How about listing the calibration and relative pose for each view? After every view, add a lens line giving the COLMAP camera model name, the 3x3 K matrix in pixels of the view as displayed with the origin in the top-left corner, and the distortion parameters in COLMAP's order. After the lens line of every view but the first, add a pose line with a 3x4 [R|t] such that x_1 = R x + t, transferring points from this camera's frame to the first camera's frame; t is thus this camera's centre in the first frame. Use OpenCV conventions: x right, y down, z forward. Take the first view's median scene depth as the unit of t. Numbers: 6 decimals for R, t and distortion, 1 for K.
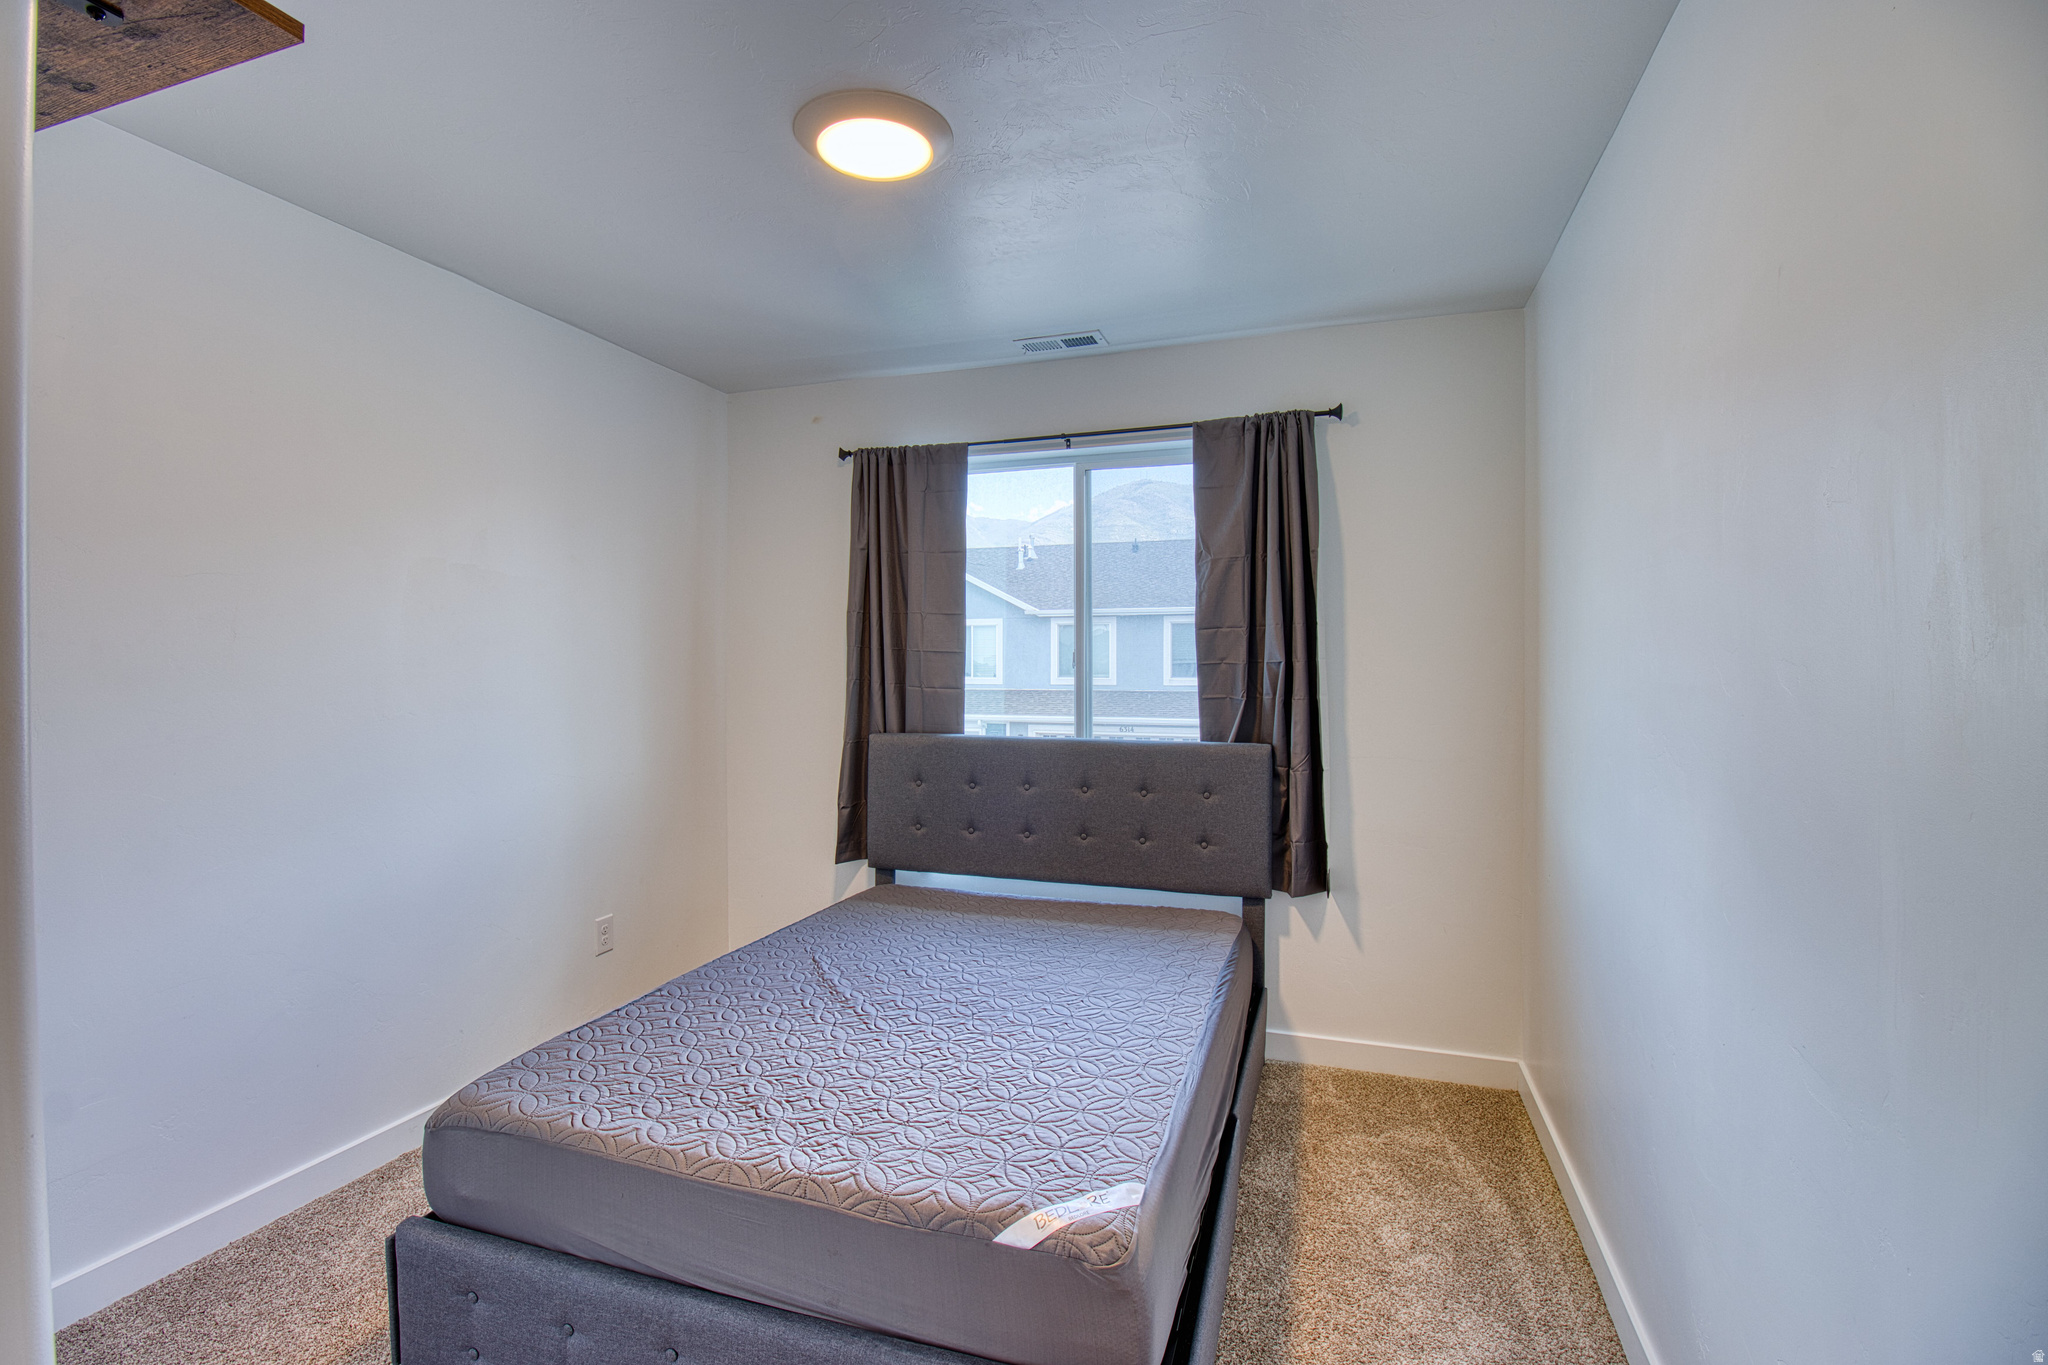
lens RADIAL K [[947.3, 0, 1019.6], [0, 947.3, 674.9], [0, 0, 1]] dist [0.003108, -0.013480]
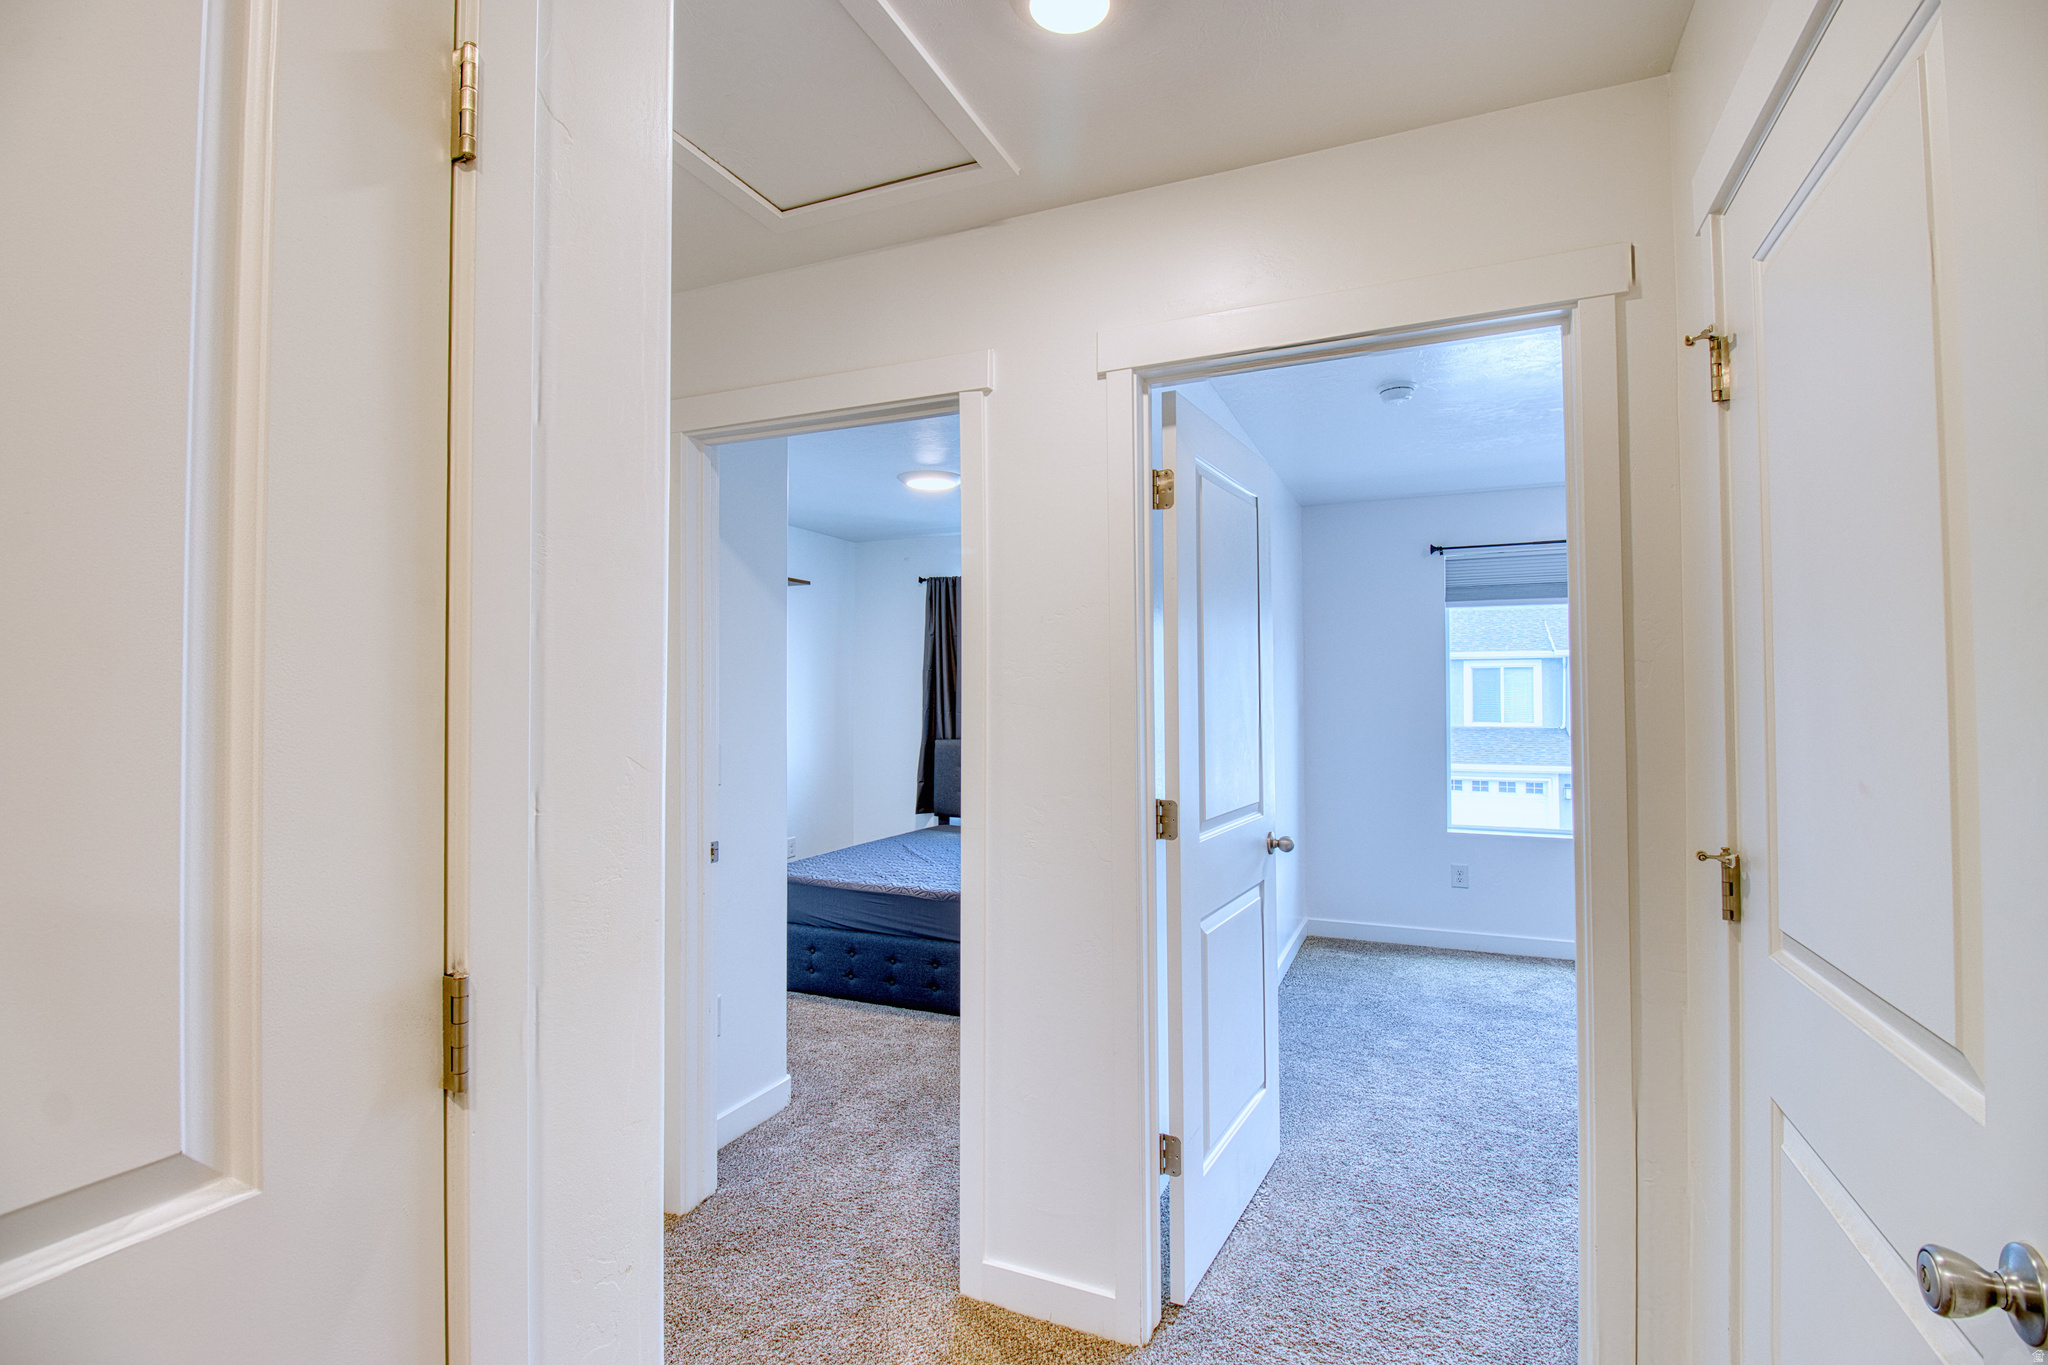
lens RADIAL K [[947.3, 0, 1019.6], [0, 947.3, 674.9], [0, 0, 1]] dist [0.003108, -0.013480]
pose [[0.995807, -0.003244, -0.091425, 0.158544], [0.000354, 0.999501, -0.031600, -0.002842], [0.091482, 0.031435, 0.995310, -0.738583]]
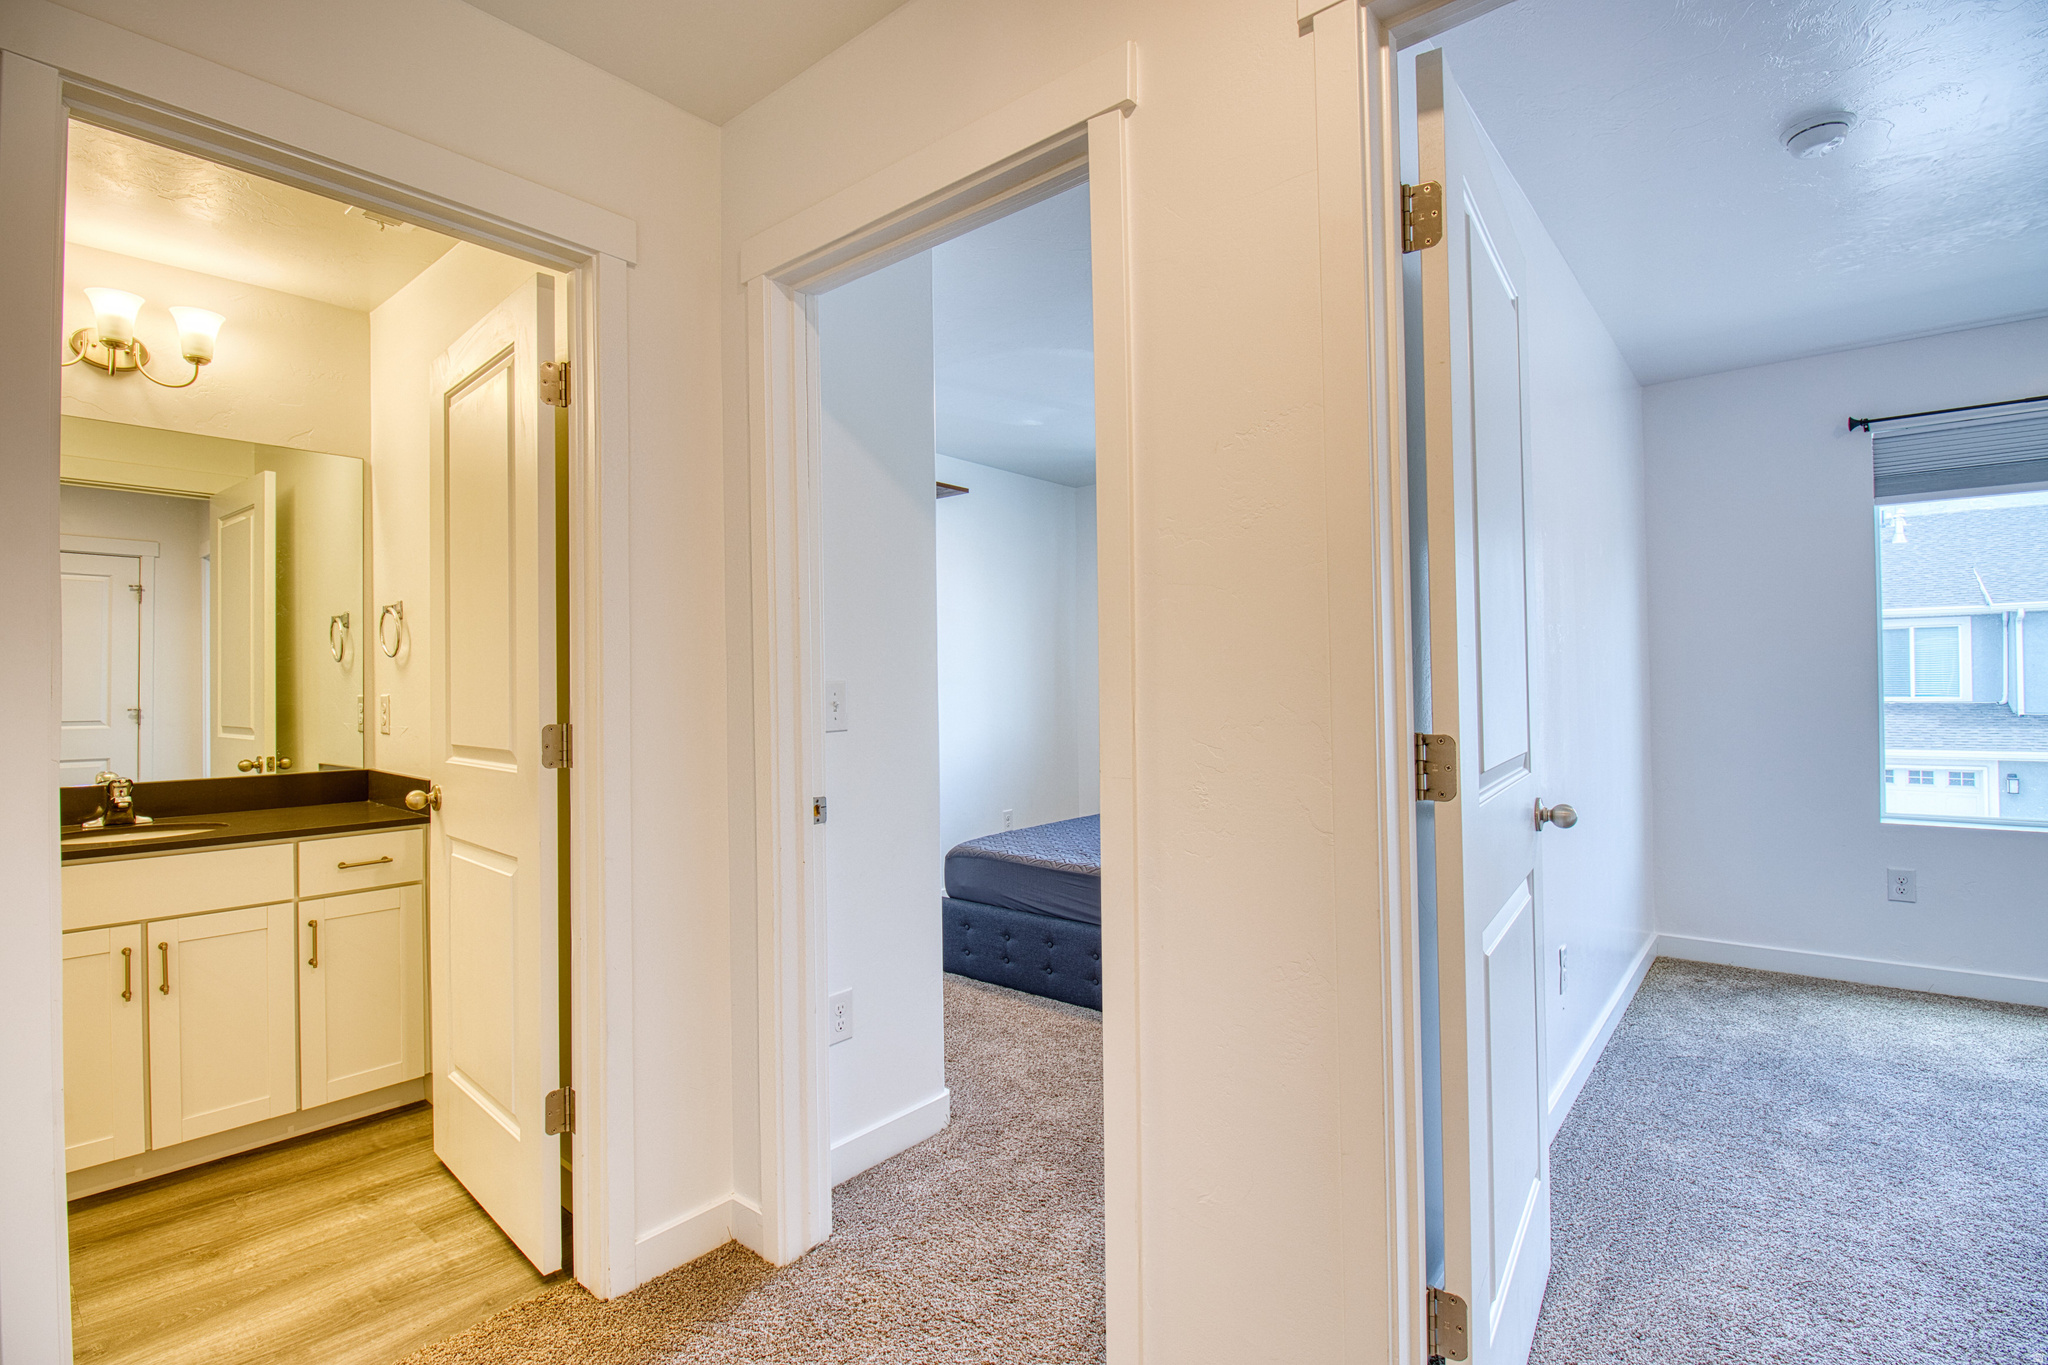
lens RADIAL K [[947.3, 0, 1019.6], [0, 947.3, 674.9], [0, 0, 1]] dist [0.003108, -0.013480]
pose [[0.931607, -0.015806, -0.363124, 0.180530], [0.010077, 0.999793, -0.017666, 0.039764], [0.363328, 0.012799, 0.931573, -0.521691]]
